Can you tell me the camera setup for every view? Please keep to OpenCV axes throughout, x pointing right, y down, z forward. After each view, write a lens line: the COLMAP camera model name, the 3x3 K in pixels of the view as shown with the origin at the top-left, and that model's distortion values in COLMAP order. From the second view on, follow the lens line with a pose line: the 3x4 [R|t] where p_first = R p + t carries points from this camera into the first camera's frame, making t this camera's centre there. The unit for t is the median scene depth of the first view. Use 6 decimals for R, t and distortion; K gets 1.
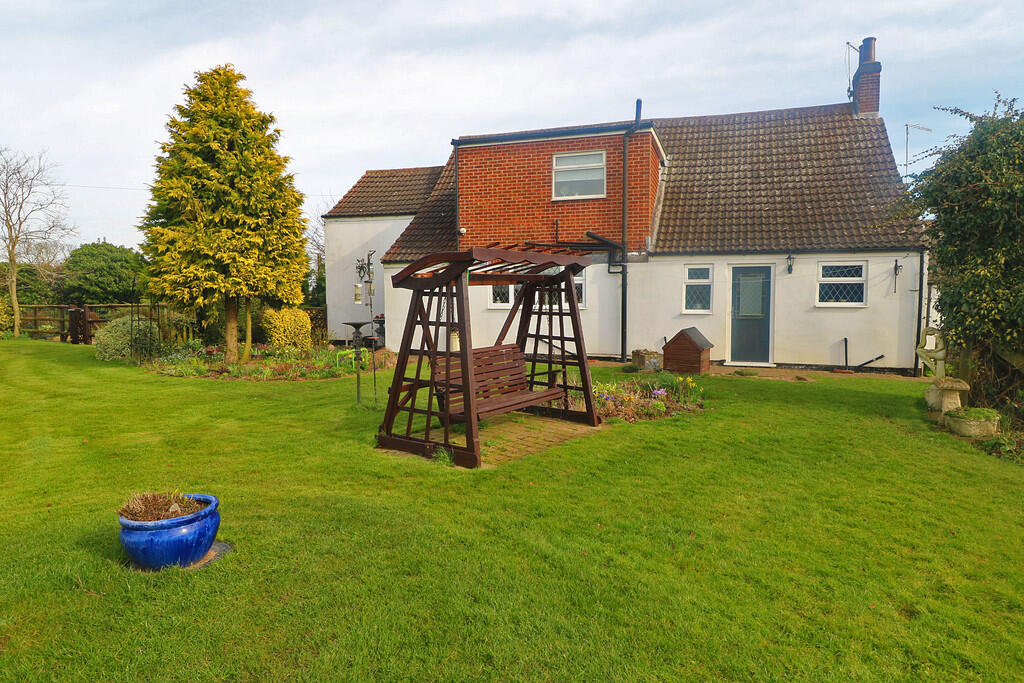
lens RADIAL K [[632.3, 0, 511.8], [0, 632.3, 338.4], [0, 0, 1]] dist [0.007817, -0.002700]
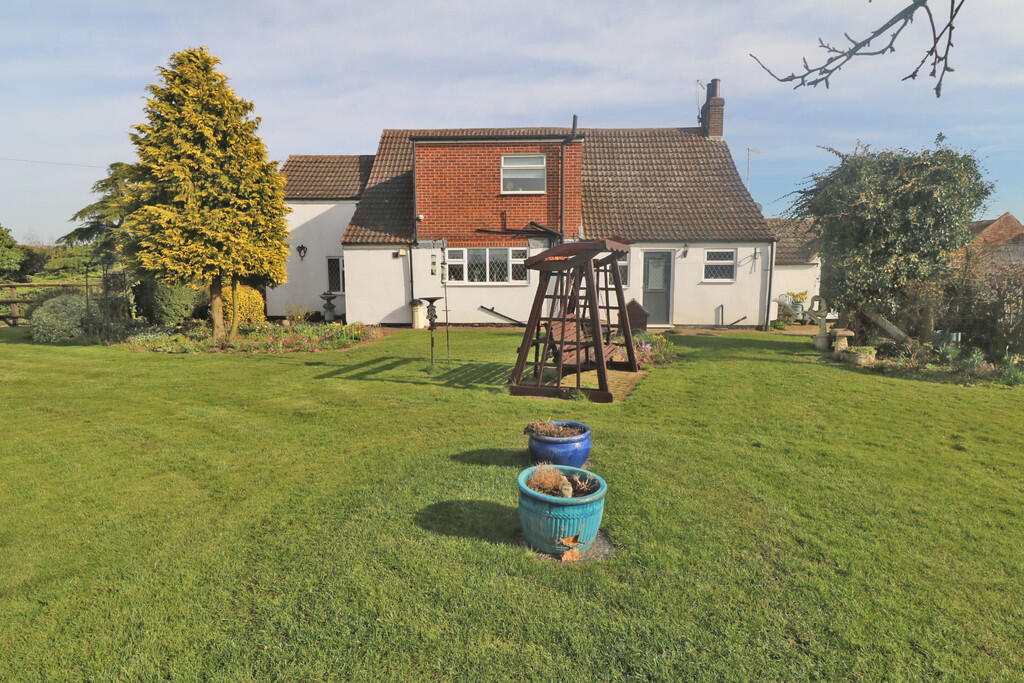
lens RADIAL K [[560.8, 0, 512.7], [0, 560.8, 342.9], [0, 0, 1]] dist [-0.001230, -0.001522]
pose [[0.957082, -0.036945, 0.287452, -0.249985], [0.020486, 0.997985, 0.060058, -0.000188], [-0.289092, -0.051592, 0.955910, -0.037503]]
